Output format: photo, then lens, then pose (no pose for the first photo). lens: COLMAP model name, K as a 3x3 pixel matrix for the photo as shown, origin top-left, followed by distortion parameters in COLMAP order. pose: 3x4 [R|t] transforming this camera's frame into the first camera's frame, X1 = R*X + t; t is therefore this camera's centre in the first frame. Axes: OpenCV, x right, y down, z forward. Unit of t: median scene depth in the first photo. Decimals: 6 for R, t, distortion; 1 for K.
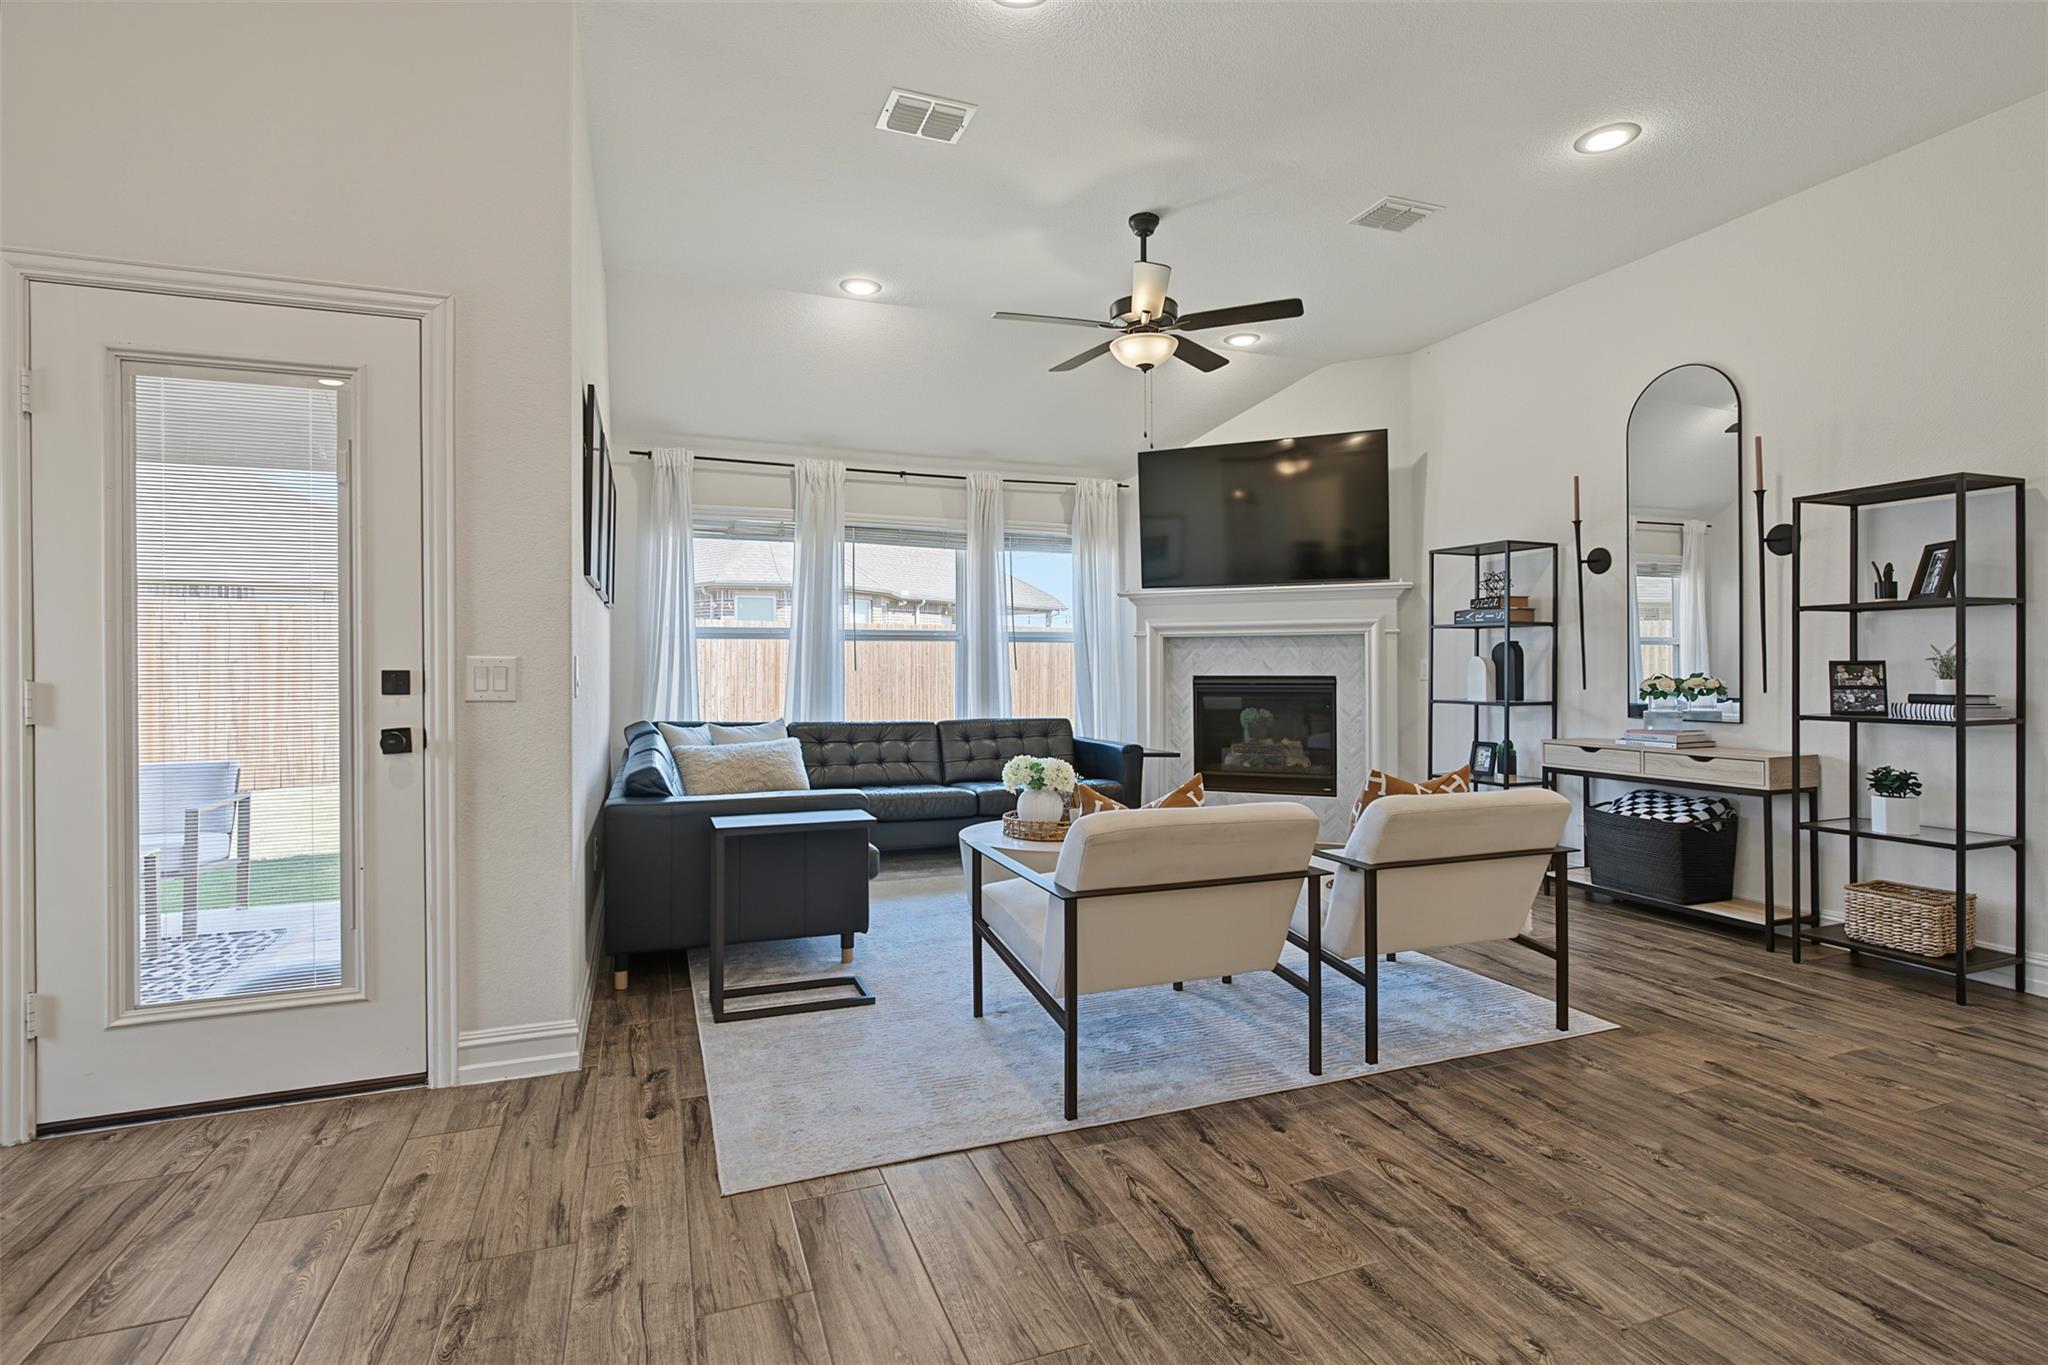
lens RADIAL K [[977.6, 0, 1015.9], [0, 977.6, 664.1], [0, 0, 1]] dist [-0.001869, 0.000210]
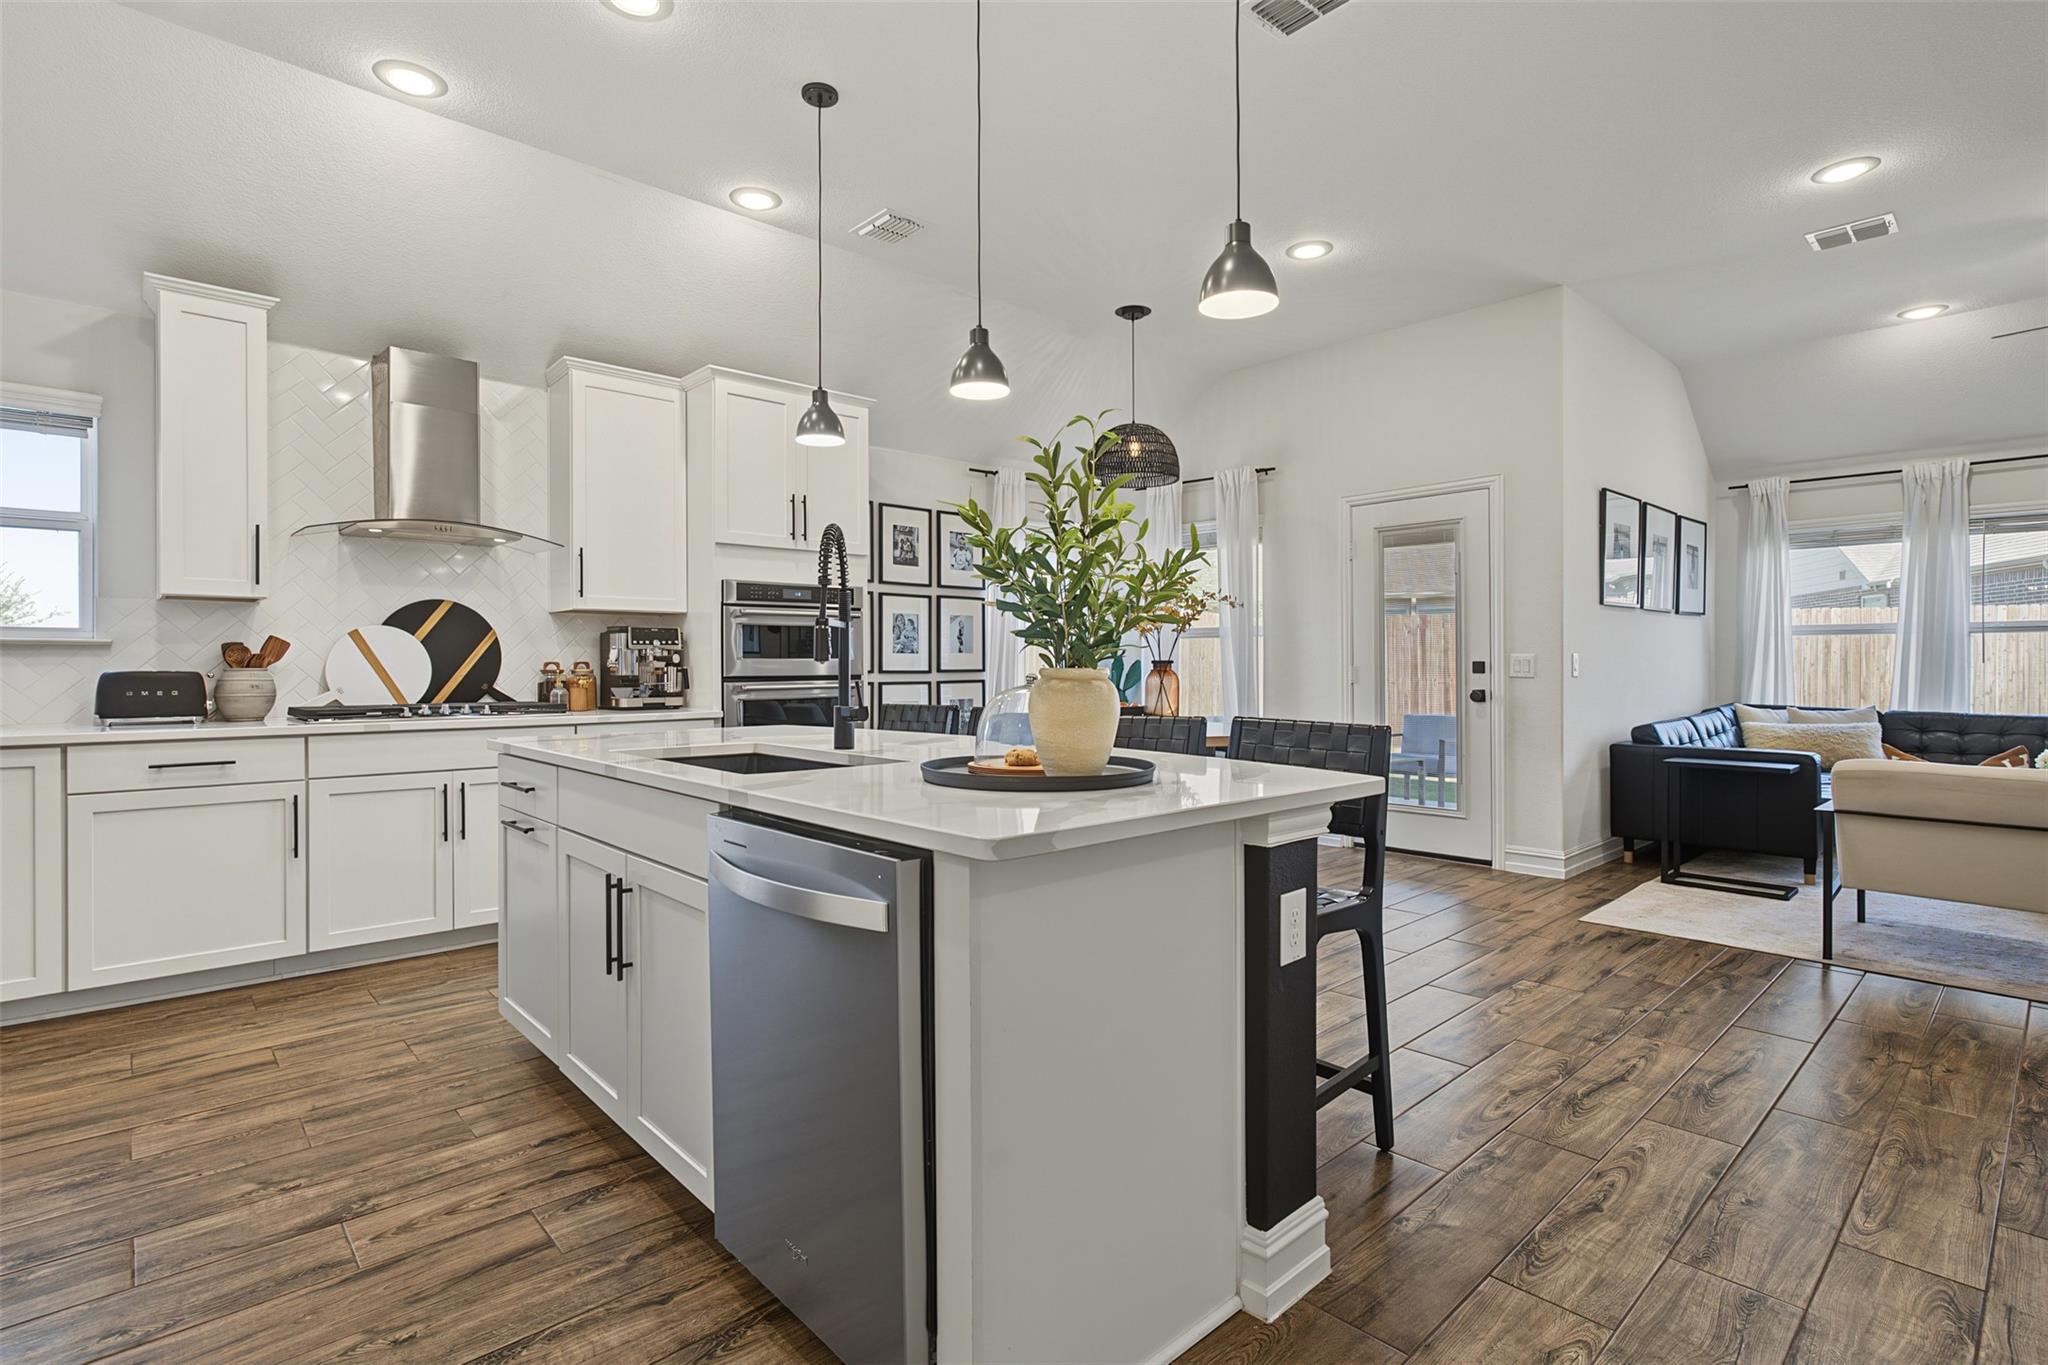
lens RADIAL K [[977.6, 0, 1015.9], [0, 977.6, 664.1], [0, 0, 1]] dist [-0.001869, 0.000210]
pose [[0.369116, 0.002839, -0.929379, 0.740985], [0.003817, 0.999982, 0.004571, -0.001096], [0.929376, -0.005234, 0.369098, -0.535088]]
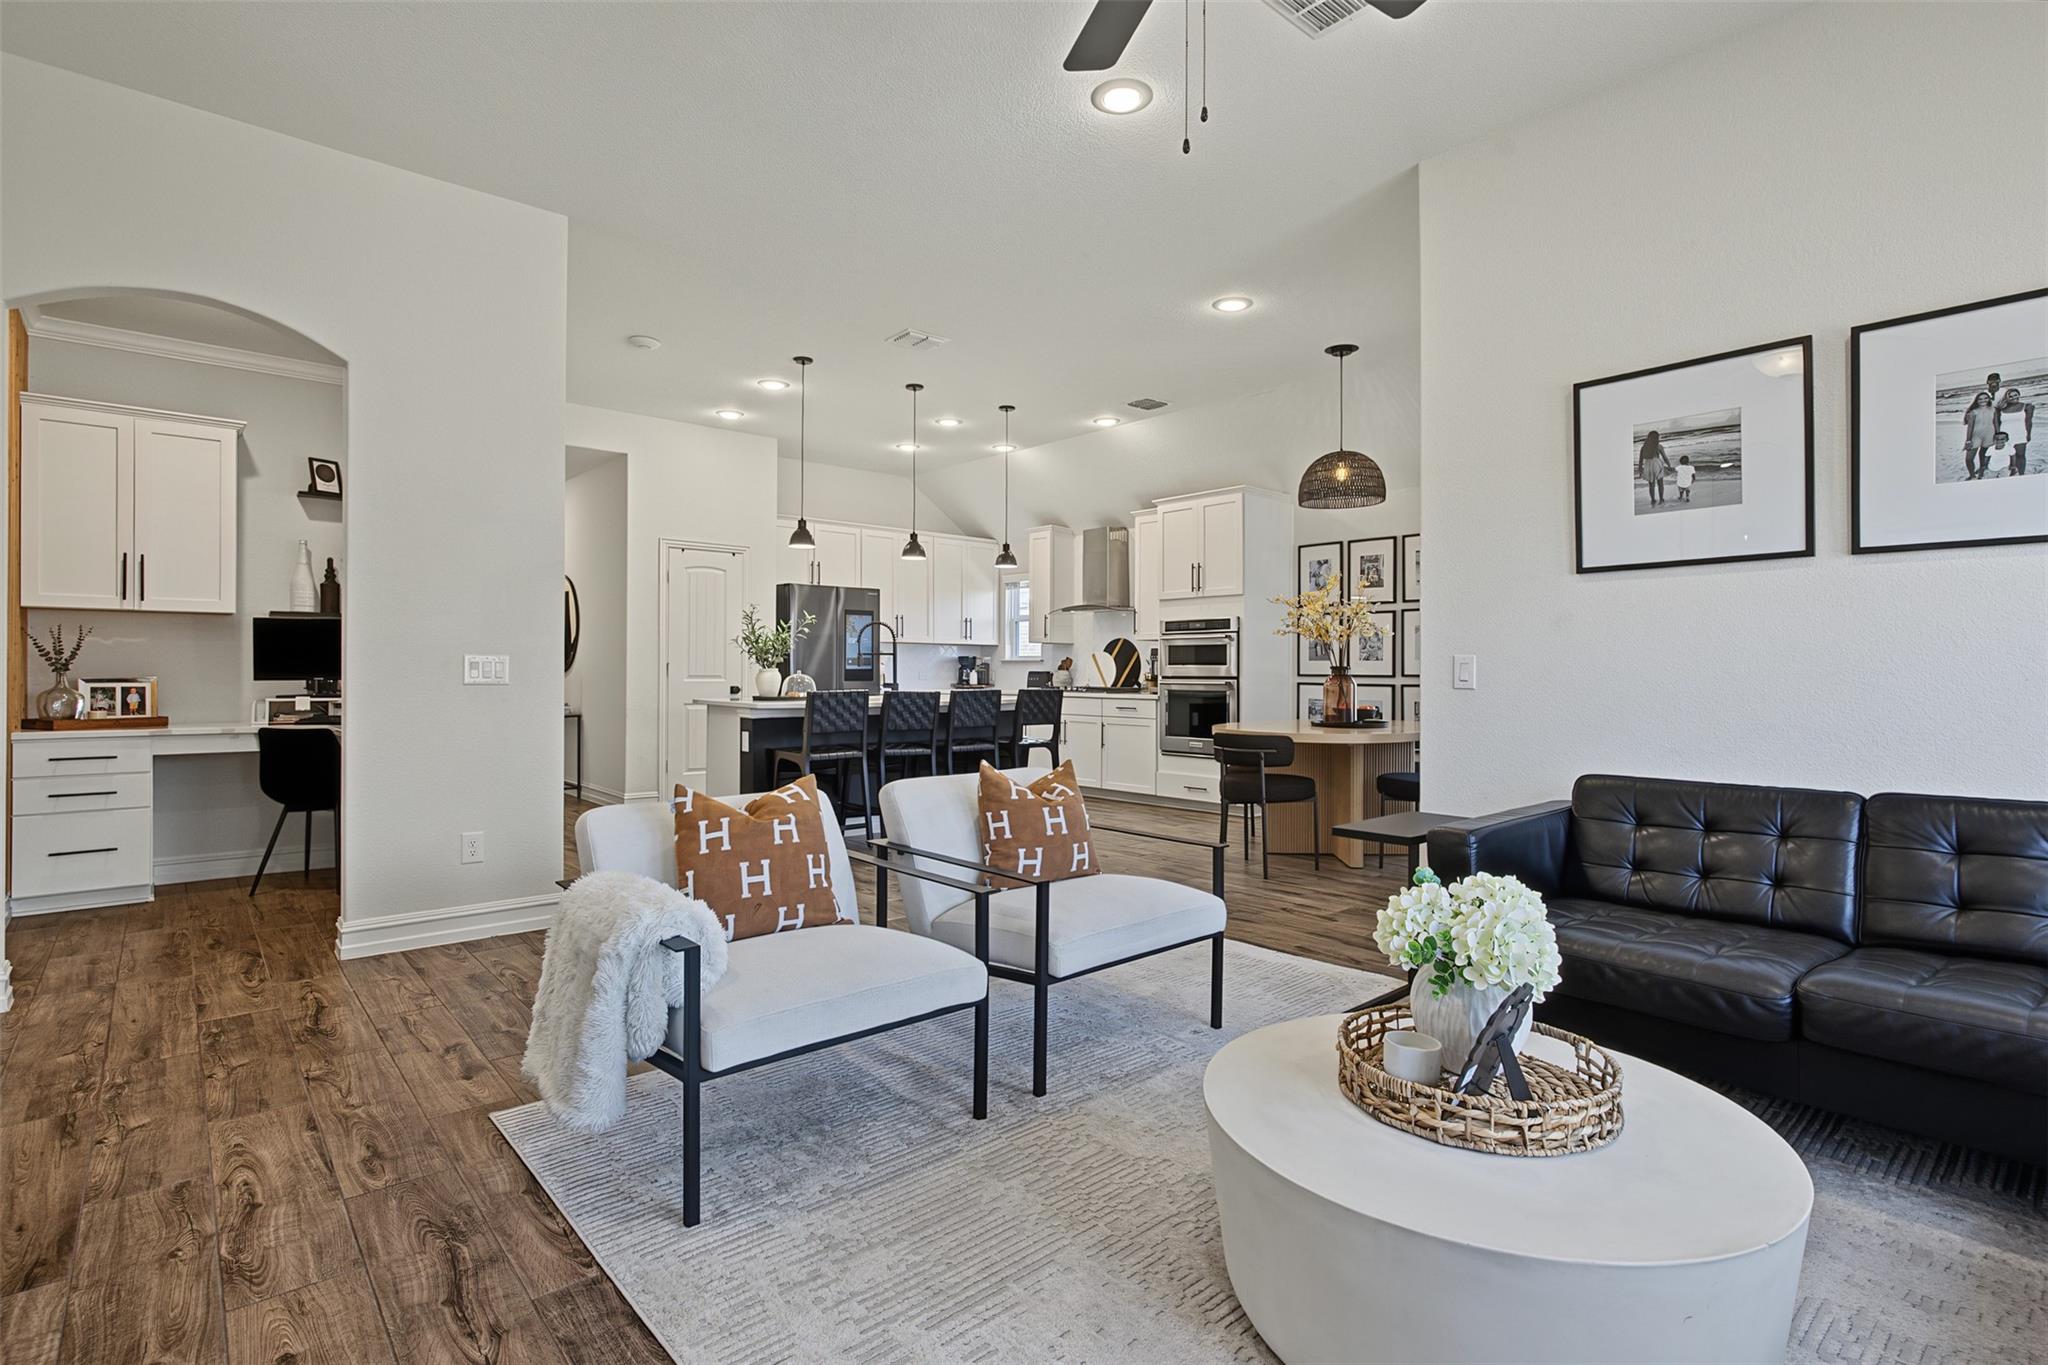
lens RADIAL K [[977.6, 0, 1015.9], [0, 977.6, 664.1], [0, 0, 1]] dist [-0.001869, 0.000210]
pose [[-0.938150, -0.003300, -0.346214, 0.472013], [-0.000014, 0.999955, -0.009494, 0.015360], [0.346229, -0.008902, -0.938108, 1.799580]]
